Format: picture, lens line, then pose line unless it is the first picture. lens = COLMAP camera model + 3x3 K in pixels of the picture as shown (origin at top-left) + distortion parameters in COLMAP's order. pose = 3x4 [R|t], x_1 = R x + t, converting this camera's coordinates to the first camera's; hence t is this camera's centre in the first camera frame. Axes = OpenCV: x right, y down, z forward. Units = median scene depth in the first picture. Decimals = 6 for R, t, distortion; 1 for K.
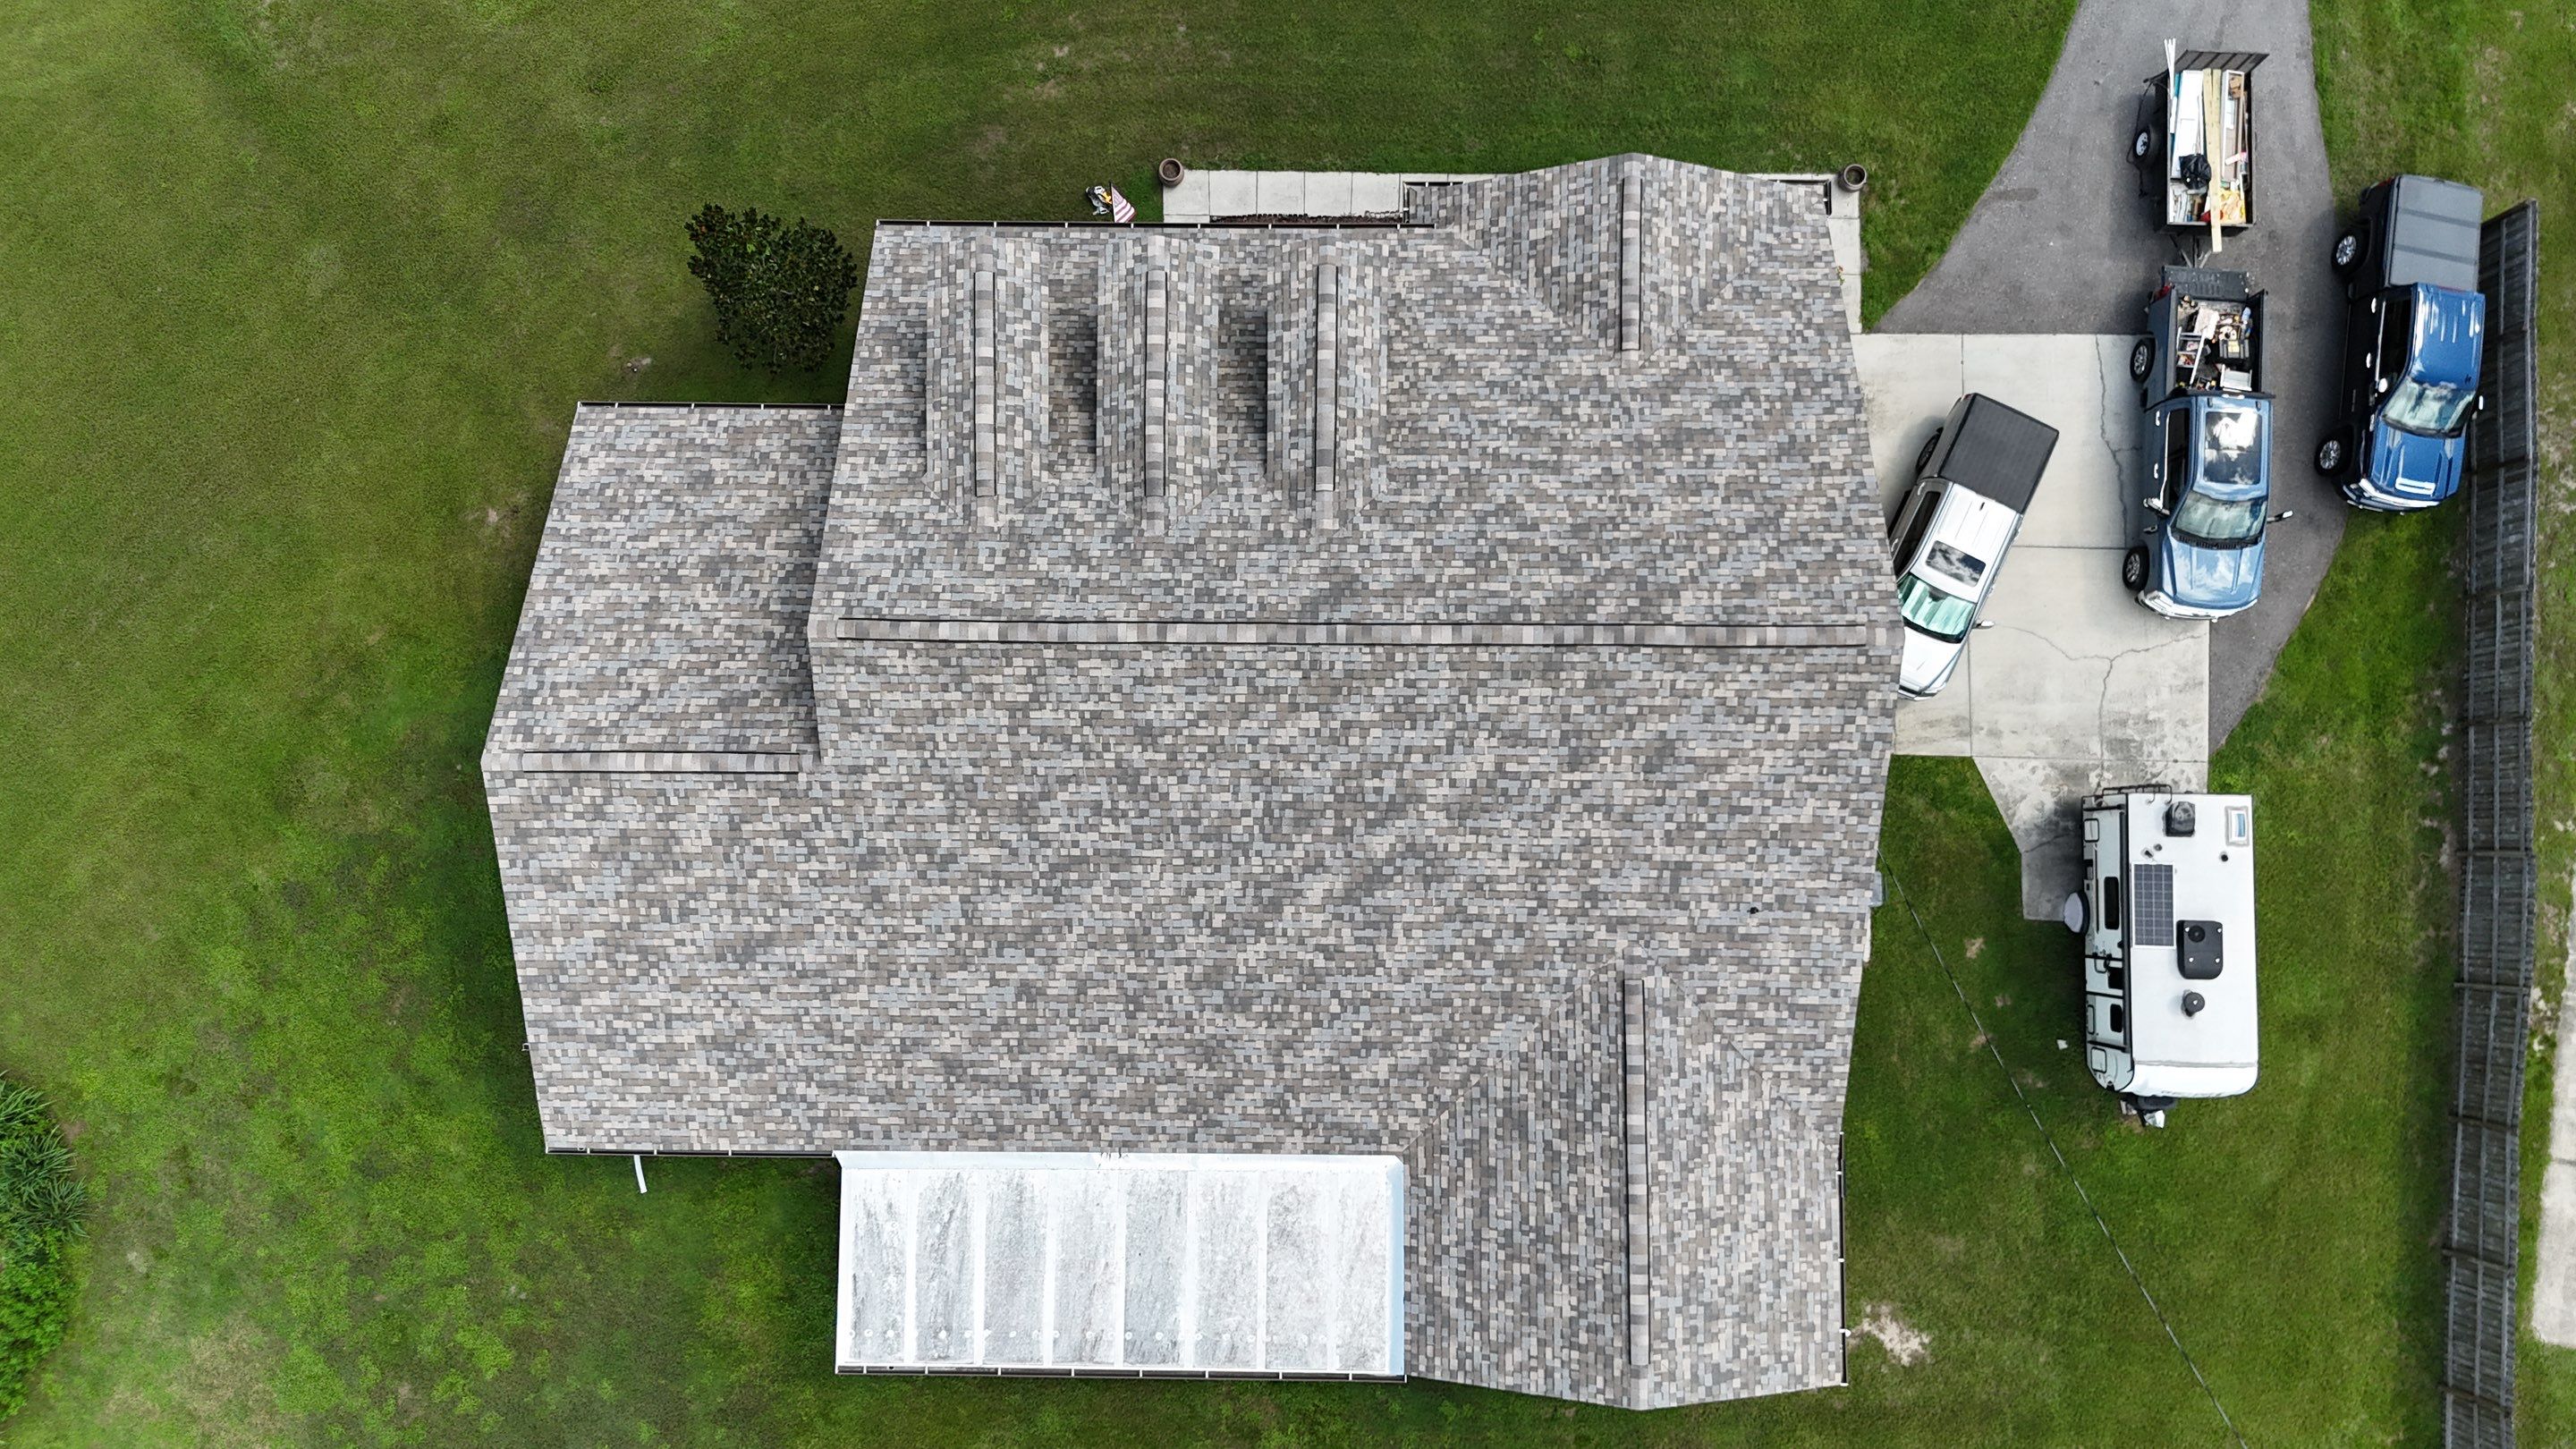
lens RADIAL K [[1920.5, 0, 1274.8], [0, 1920.5, 705.7], [0, 0, 1]] dist [0.029105, -0.020253]
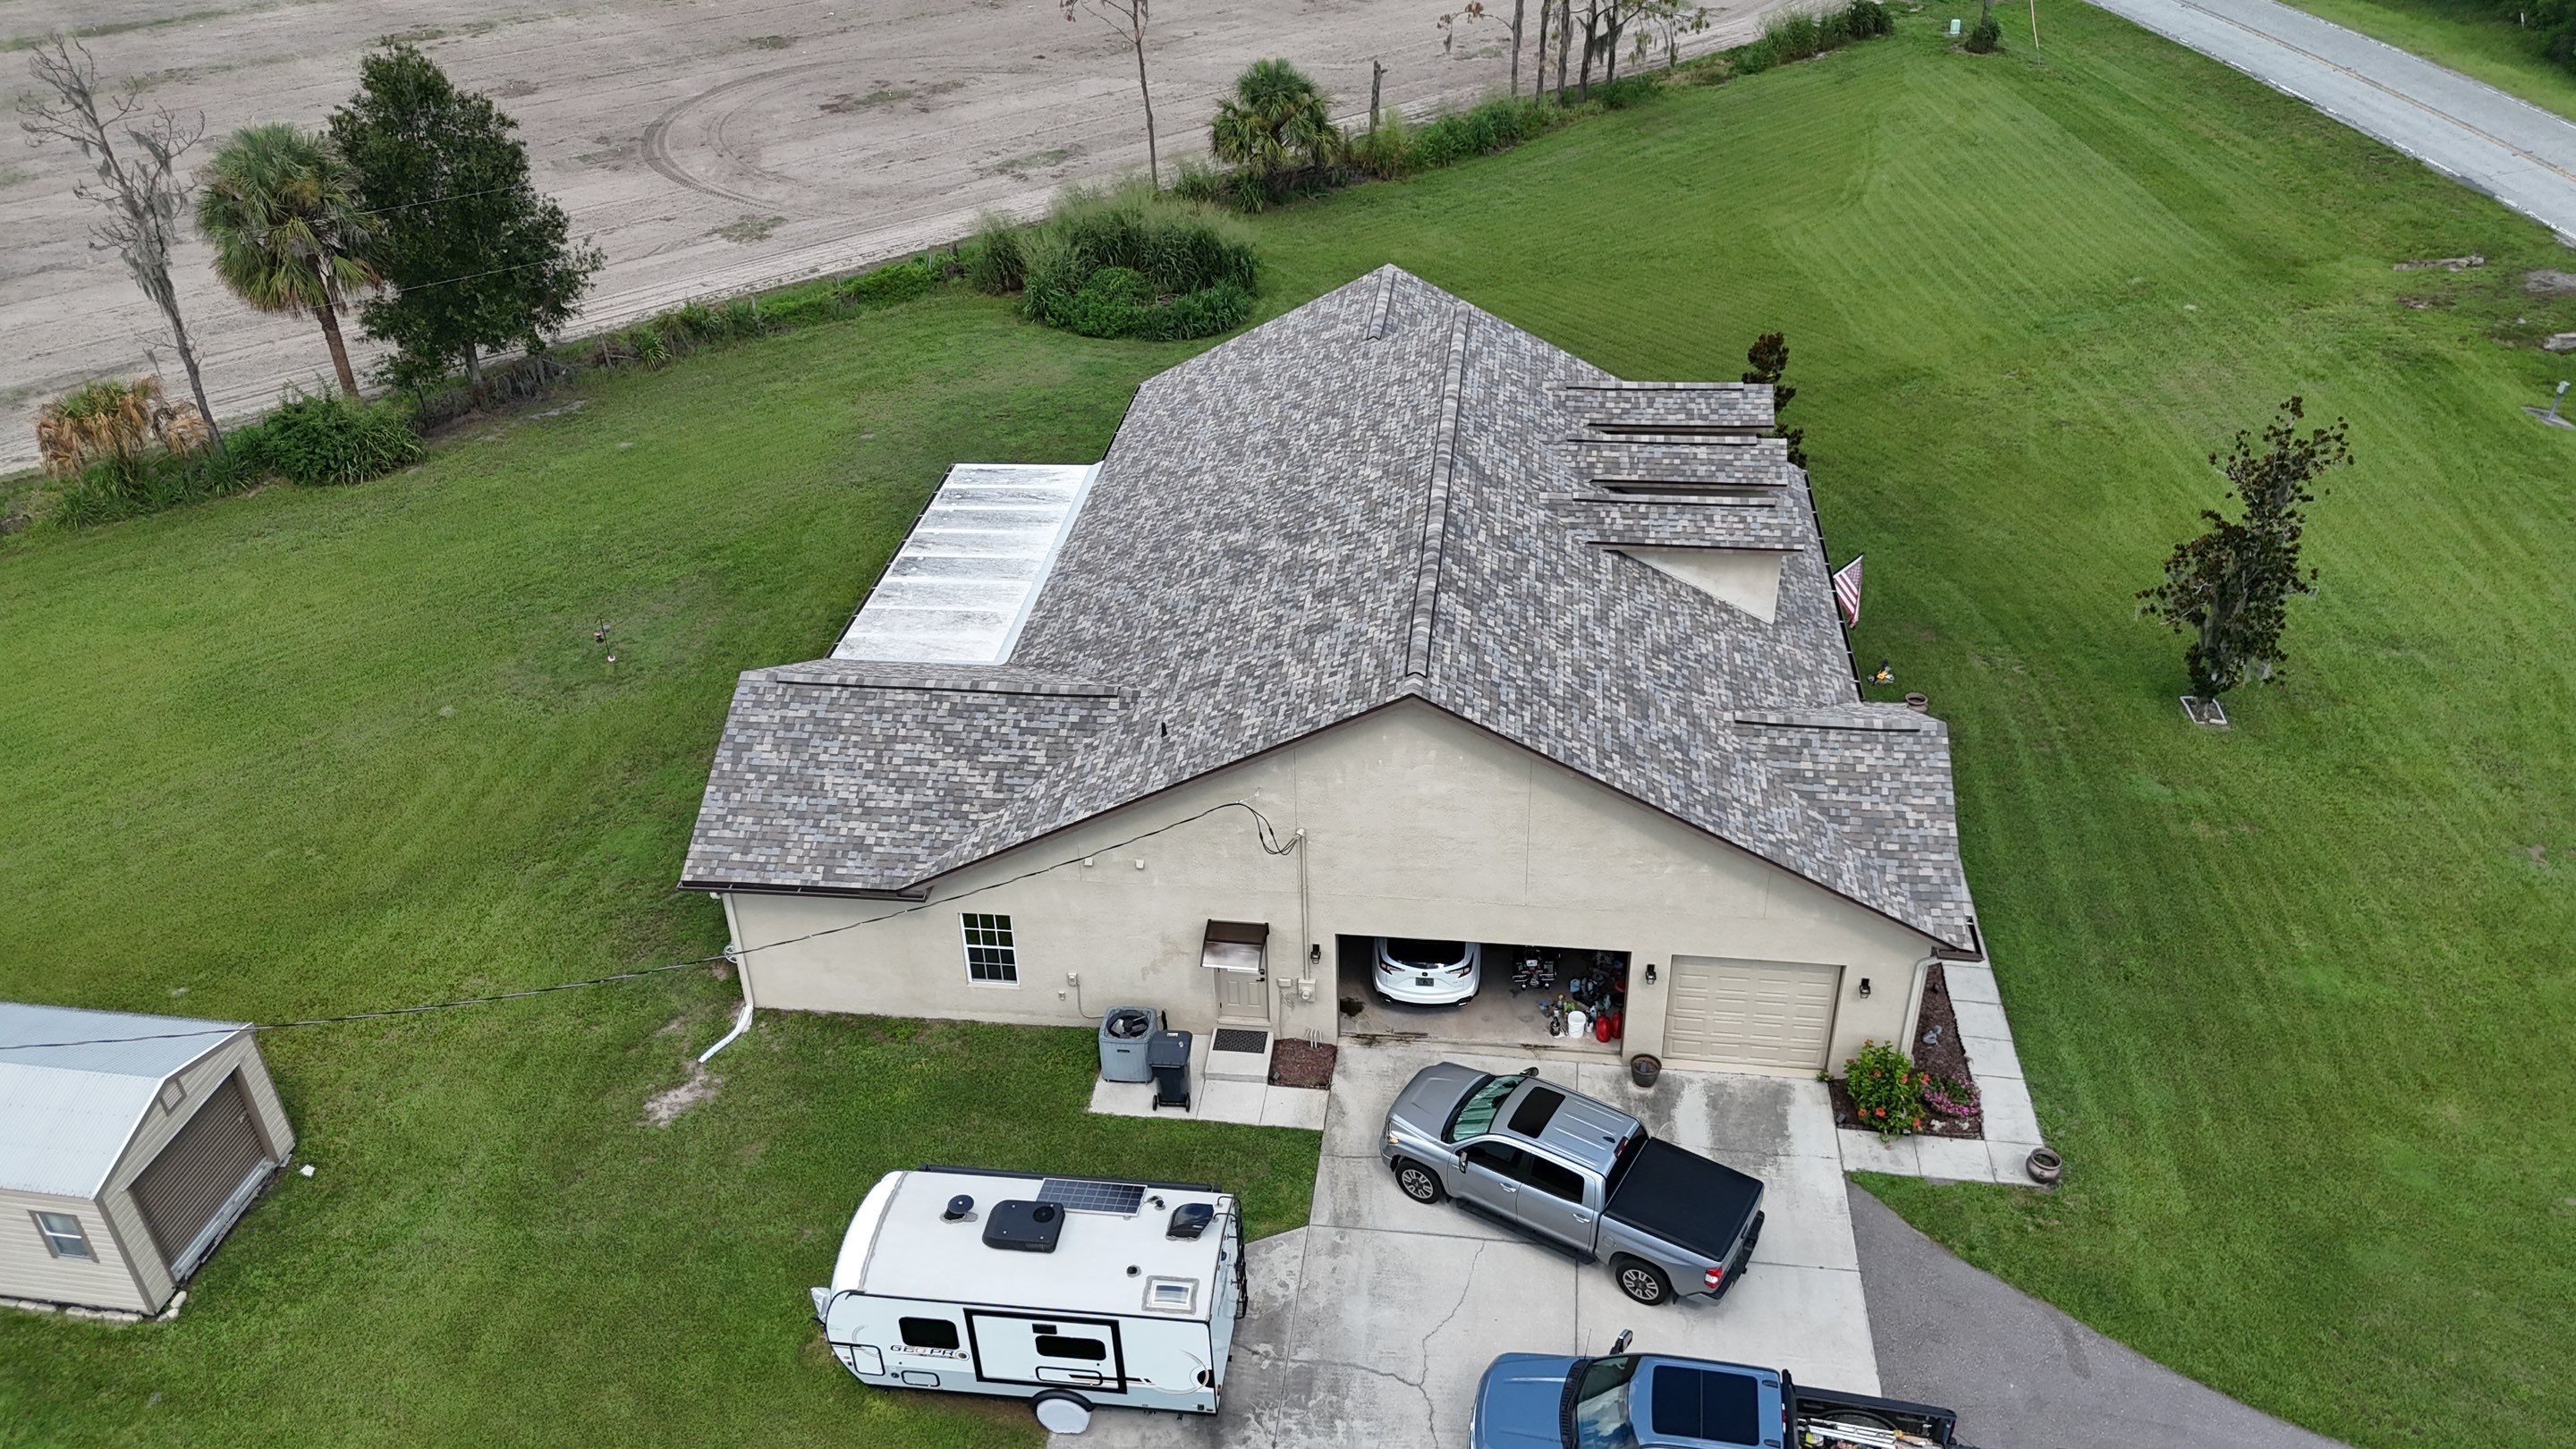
lens RADIAL K [[1920.5, 0, 1289.2], [0, 1920.5, 728.0], [0, 0, 1]] dist [0.029105, -0.020253]
pose [[-0.108292, 0.547407, -0.829830, 1.058711], [-0.987726, 0.035266, 0.152160, -0.110177], [0.112558, 0.836123, 0.536870, 0.452969]]
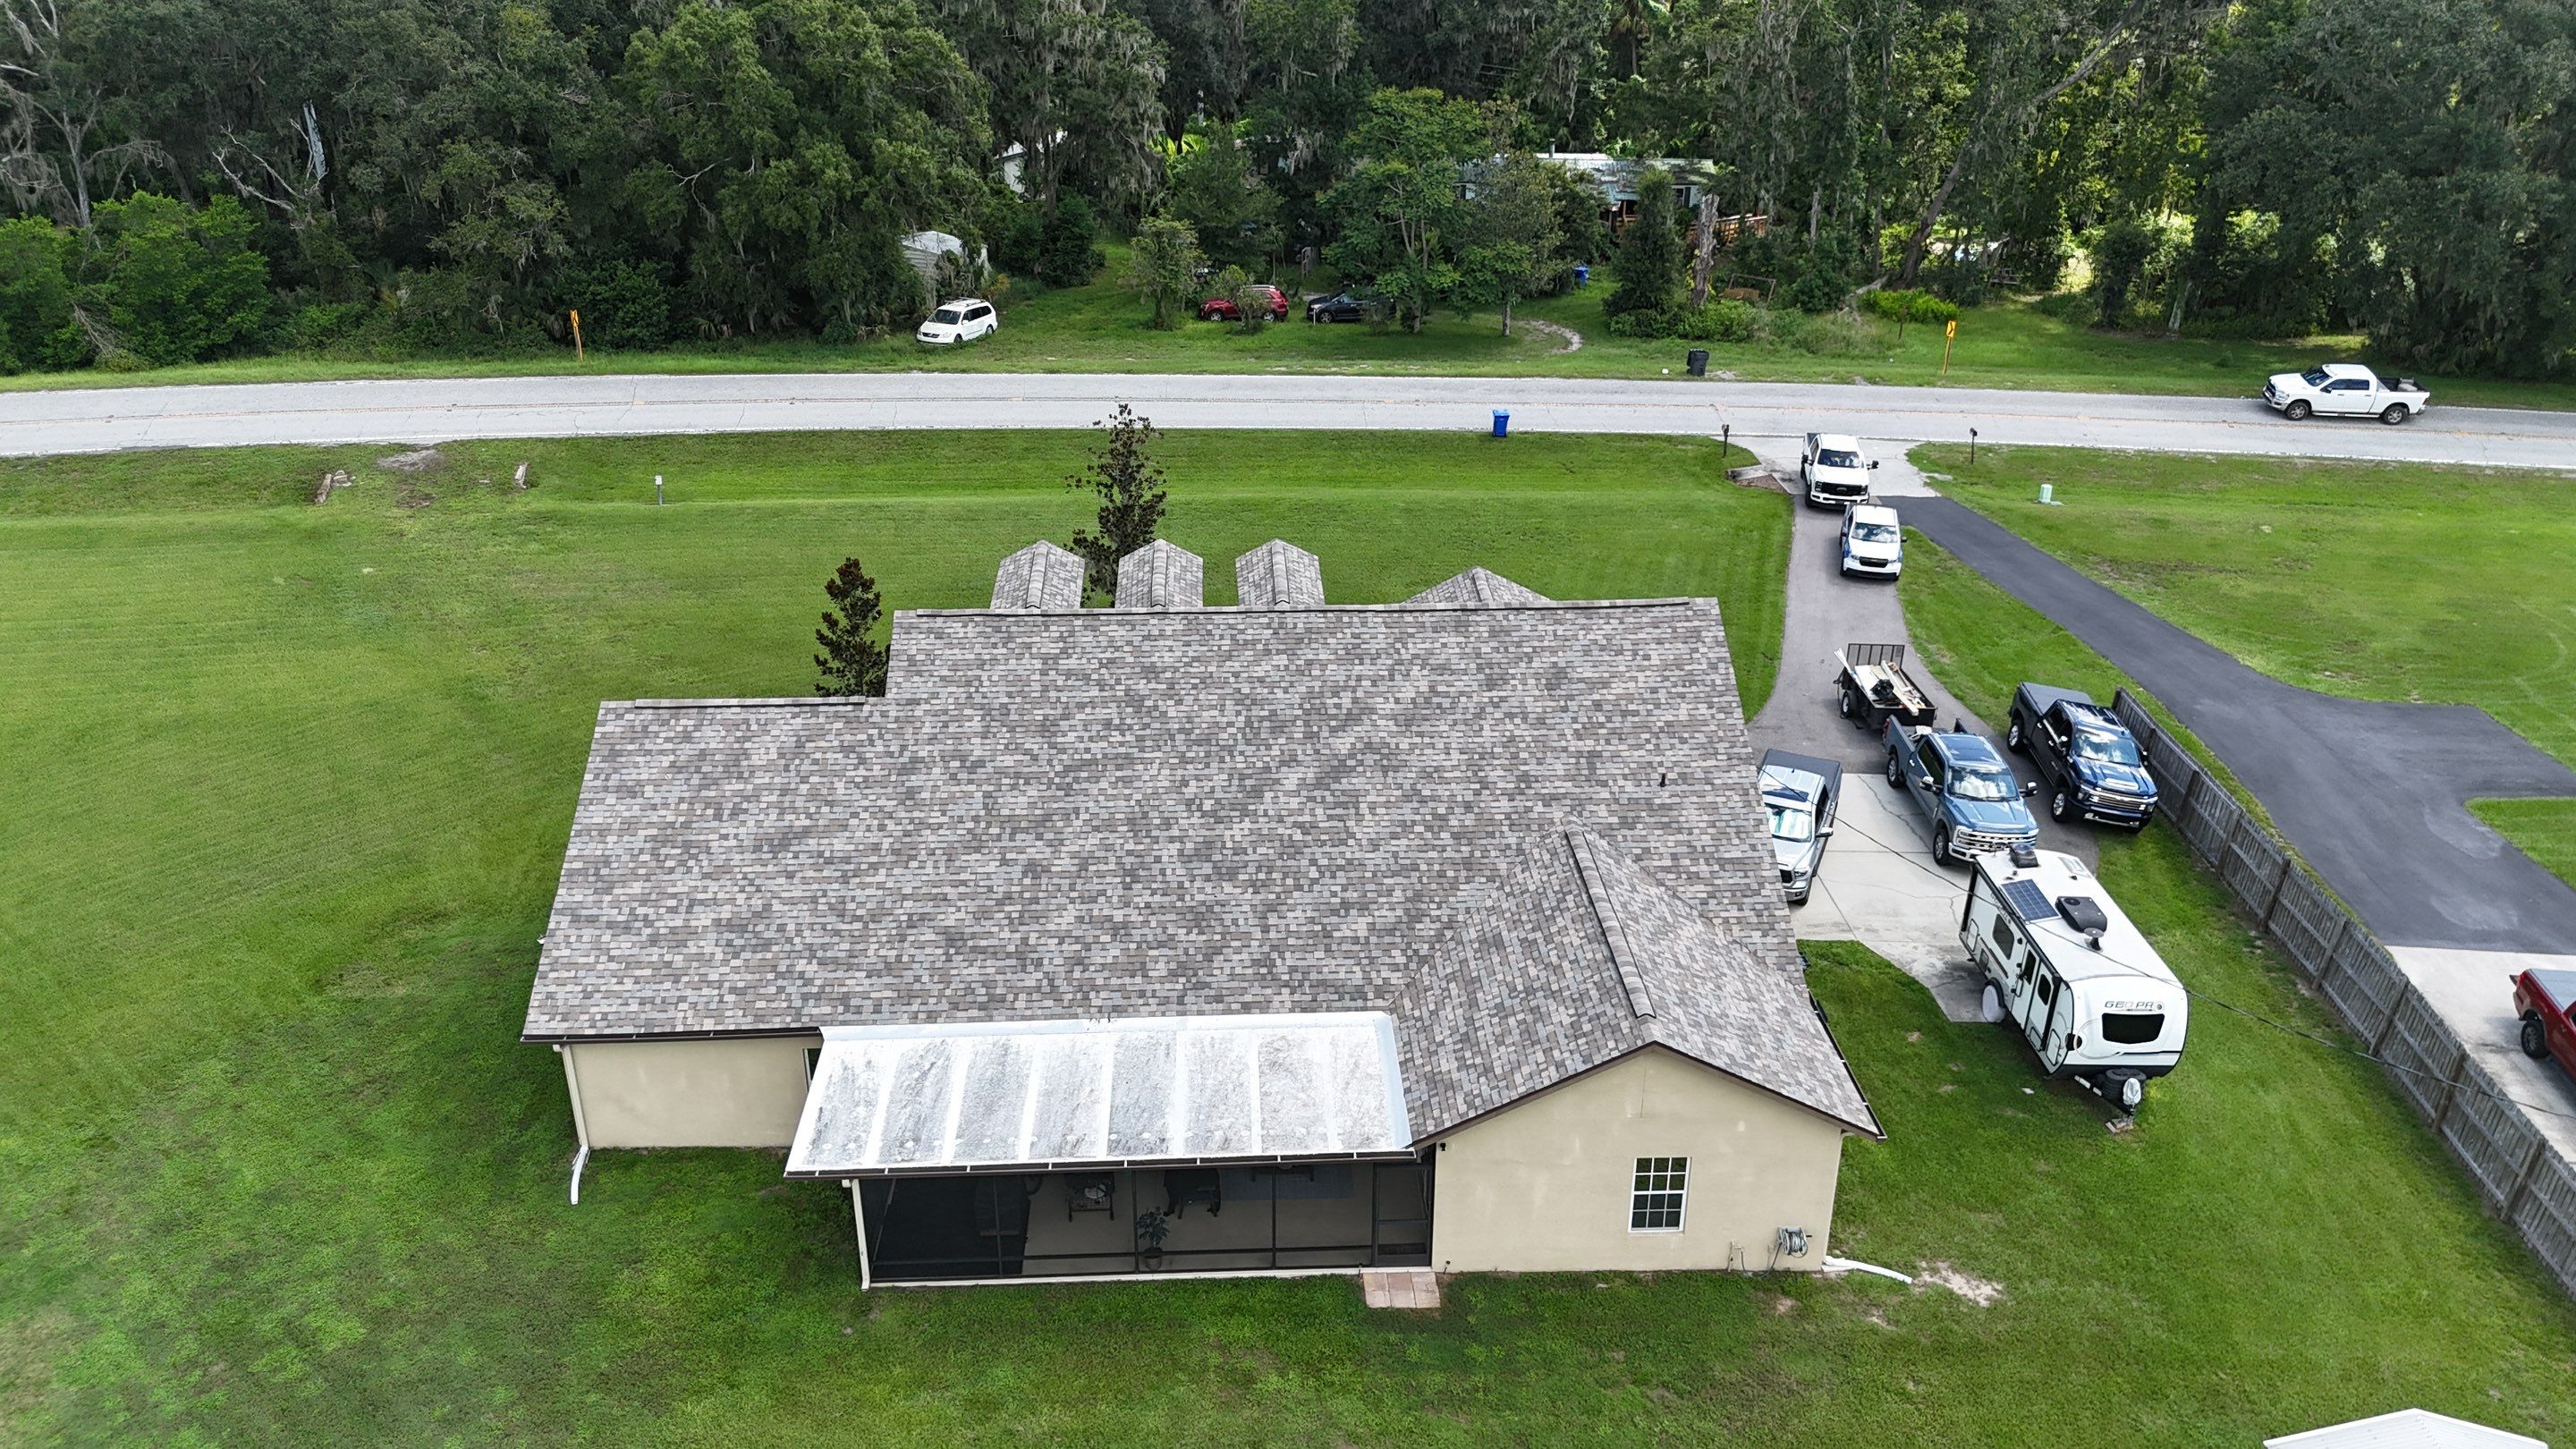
lens RADIAL K [[1920.5, 0, 1292.2], [0, 1920.5, 709.0], [0, 0, 1]] dist [0.029105, -0.020253]
pose [[0.998335, -0.000643, 0.057670, -0.044683], [0.050472, 0.493611, -0.868217, 1.072261], [-0.027908, 0.869683, 0.492822, 0.377969]]
